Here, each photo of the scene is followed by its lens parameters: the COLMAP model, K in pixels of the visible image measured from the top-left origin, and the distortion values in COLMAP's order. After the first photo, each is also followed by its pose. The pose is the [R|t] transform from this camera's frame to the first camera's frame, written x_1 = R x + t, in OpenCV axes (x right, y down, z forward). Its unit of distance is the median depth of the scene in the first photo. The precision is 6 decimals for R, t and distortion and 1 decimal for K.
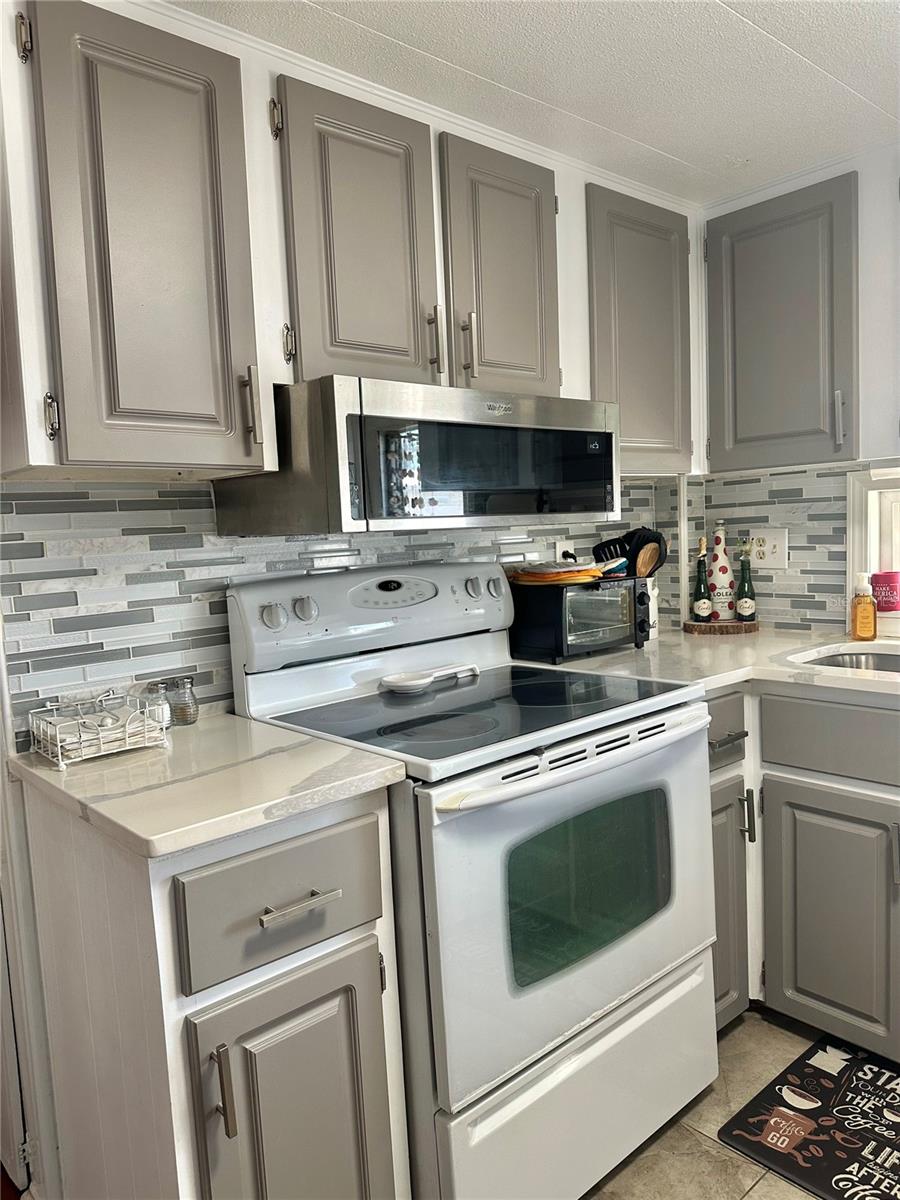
lens RADIAL K [[844.7, 0, 455.4], [0, 844.7, 608.8], [0, 0, 1]] dist [0.071273, -0.089160]
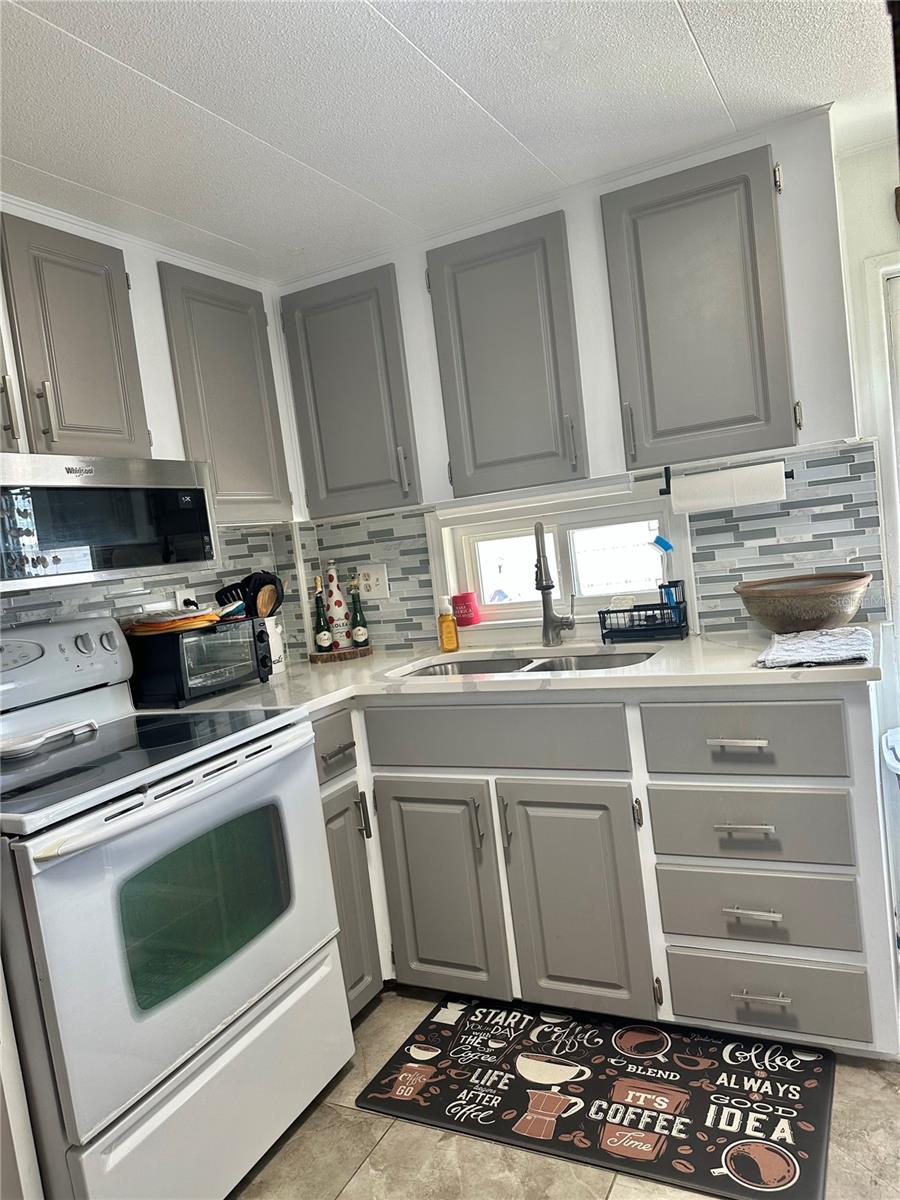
lens RADIAL K [[844.7, 0, 449.5], [0, 844.7, 608.9], [0, 0, 1]] dist [0.071273, -0.089160]
pose [[0.926898, -0.094348, 0.363261, 0.060872], [0.111940, 0.993331, -0.027632, 0.010903], [-0.358231, 0.066275, 0.931278, -0.113900]]
